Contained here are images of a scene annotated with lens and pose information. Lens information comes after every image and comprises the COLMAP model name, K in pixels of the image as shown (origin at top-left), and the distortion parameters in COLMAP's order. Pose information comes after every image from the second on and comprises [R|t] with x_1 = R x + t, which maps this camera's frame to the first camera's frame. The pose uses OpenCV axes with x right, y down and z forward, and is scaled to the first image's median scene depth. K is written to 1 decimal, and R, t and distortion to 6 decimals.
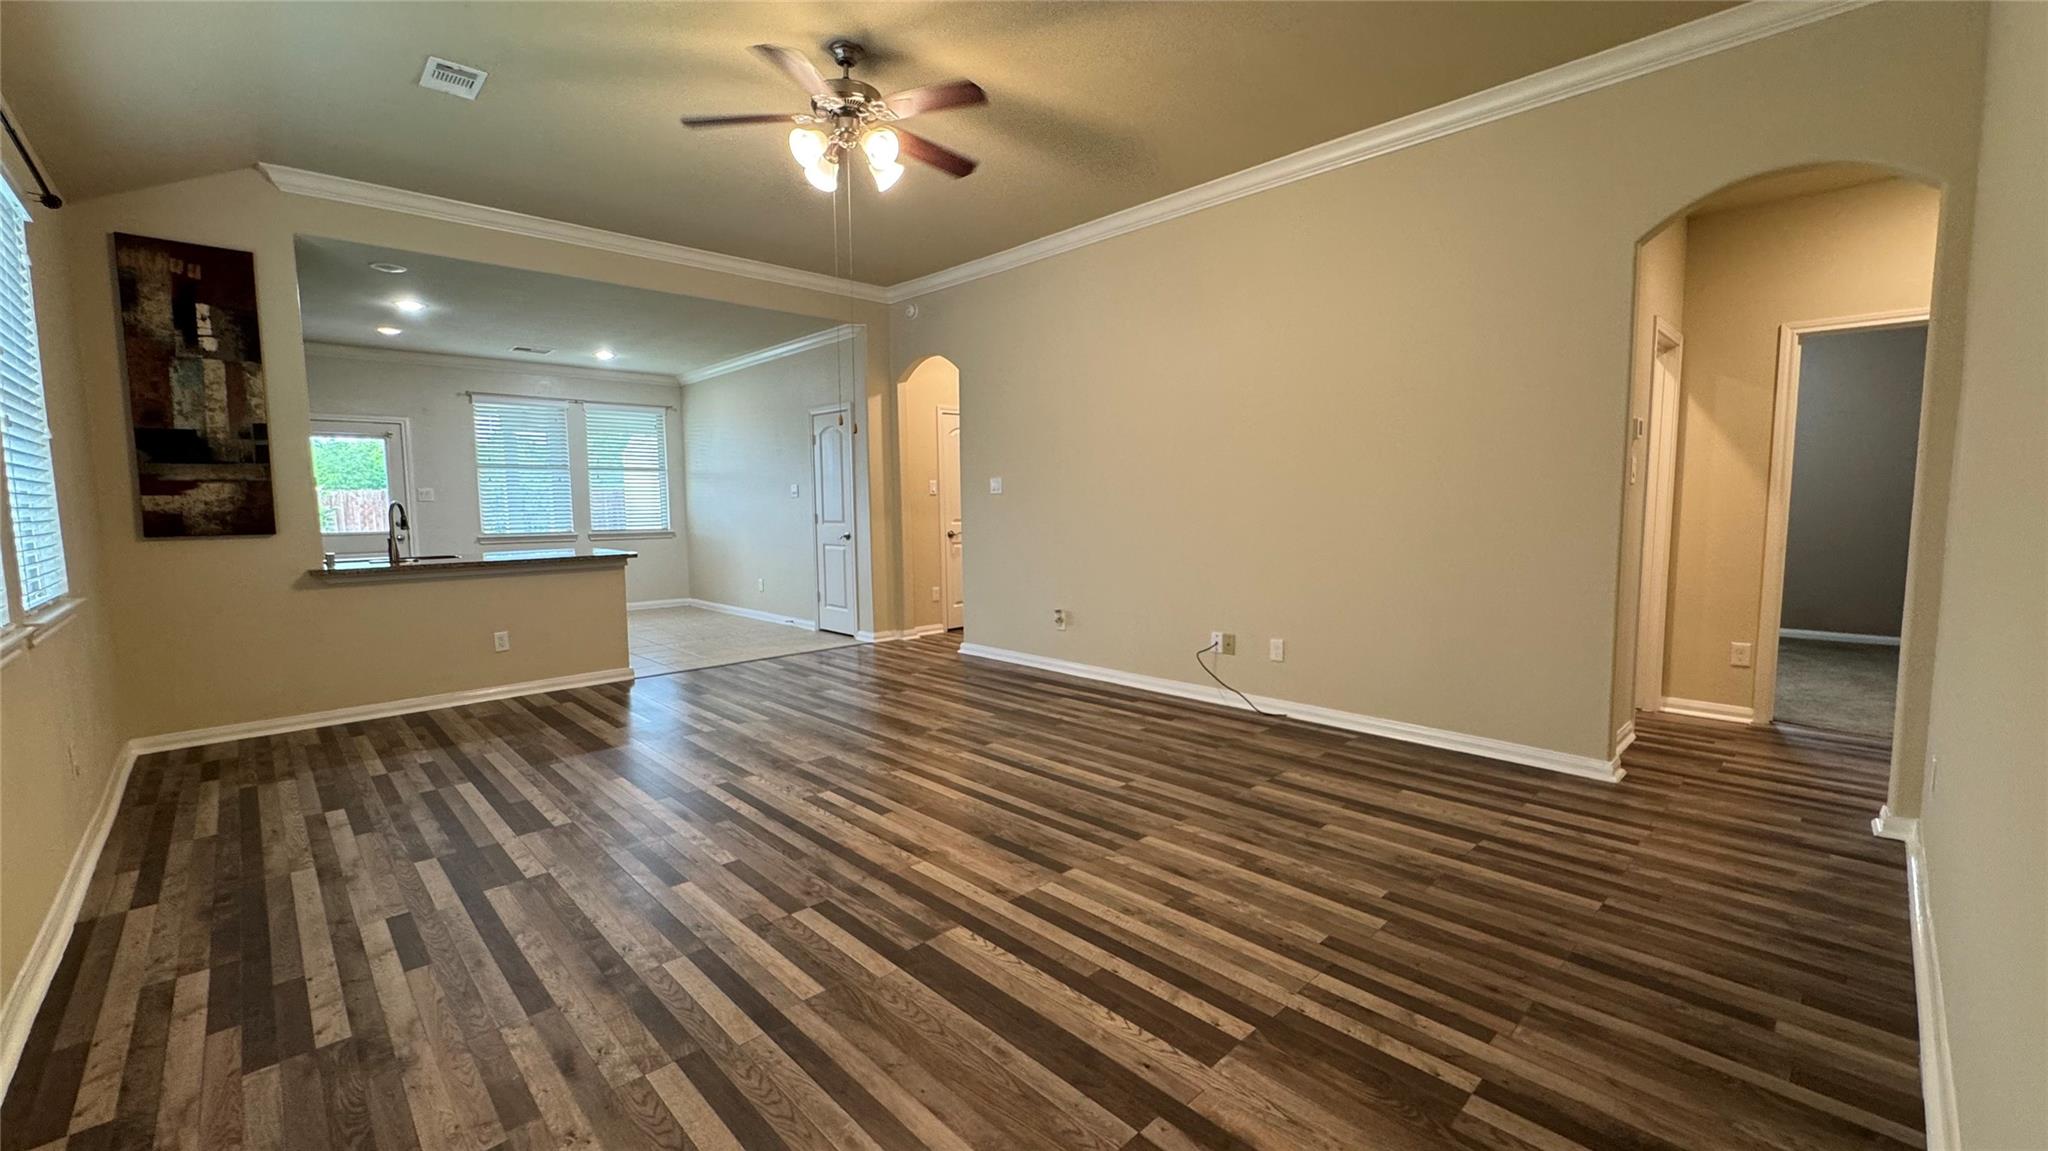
lens RADIAL K [[812.6, 0, 1021.5], [0, 812.6, 574.2], [0, 0, 1]] dist [-0.002464, 0.000142]
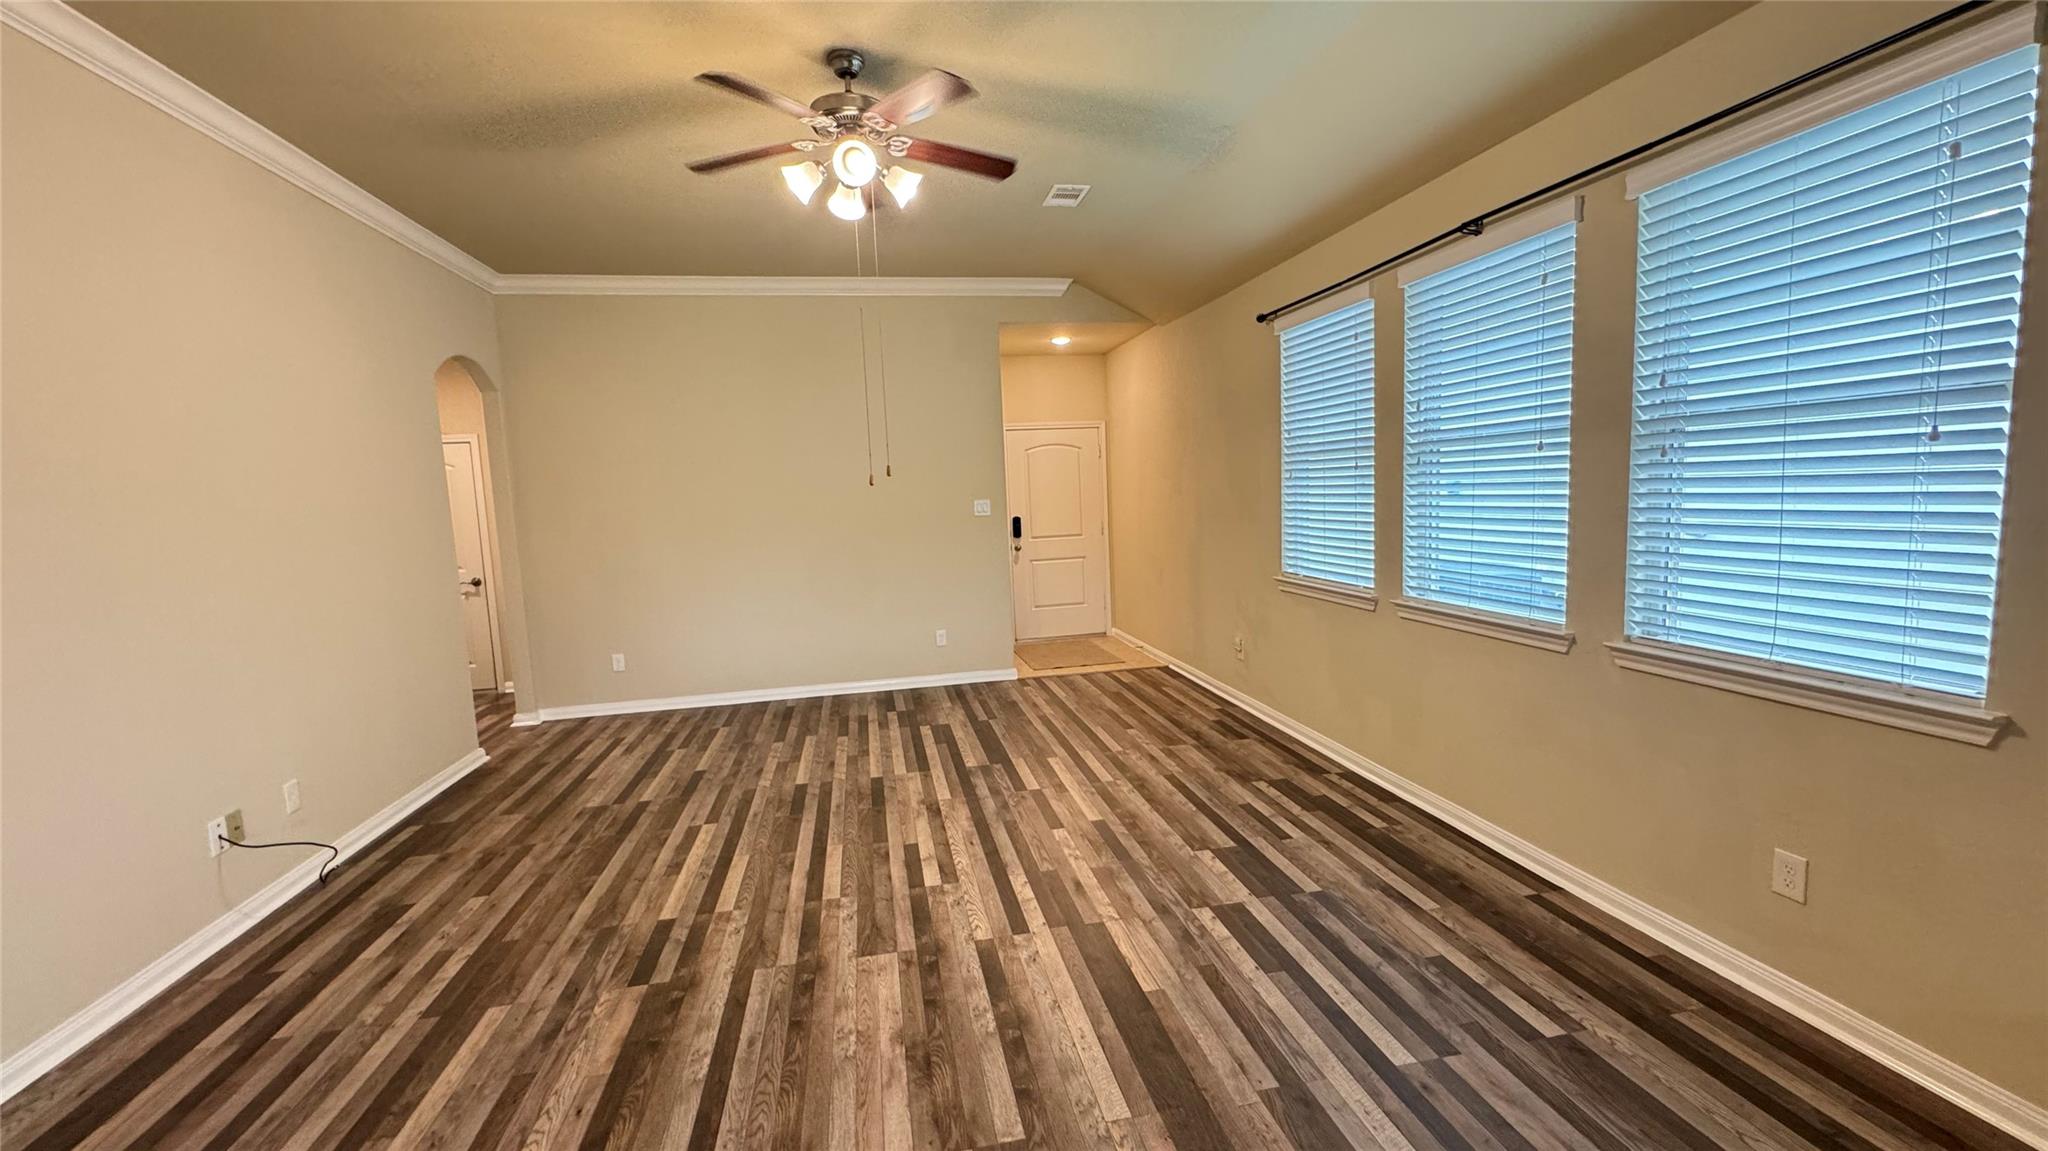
lens RADIAL K [[812.6, 0, 1022.5], [0, 812.6, 570.9], [0, 0, 1]] dist [-0.002464, 0.000142]
pose [[-0.840209, -0.007594, 0.542210, -0.913269], [0.100089, 0.980550, 0.168832, -0.234774], [-0.532946, 0.196123, -0.823106, 1.830080]]
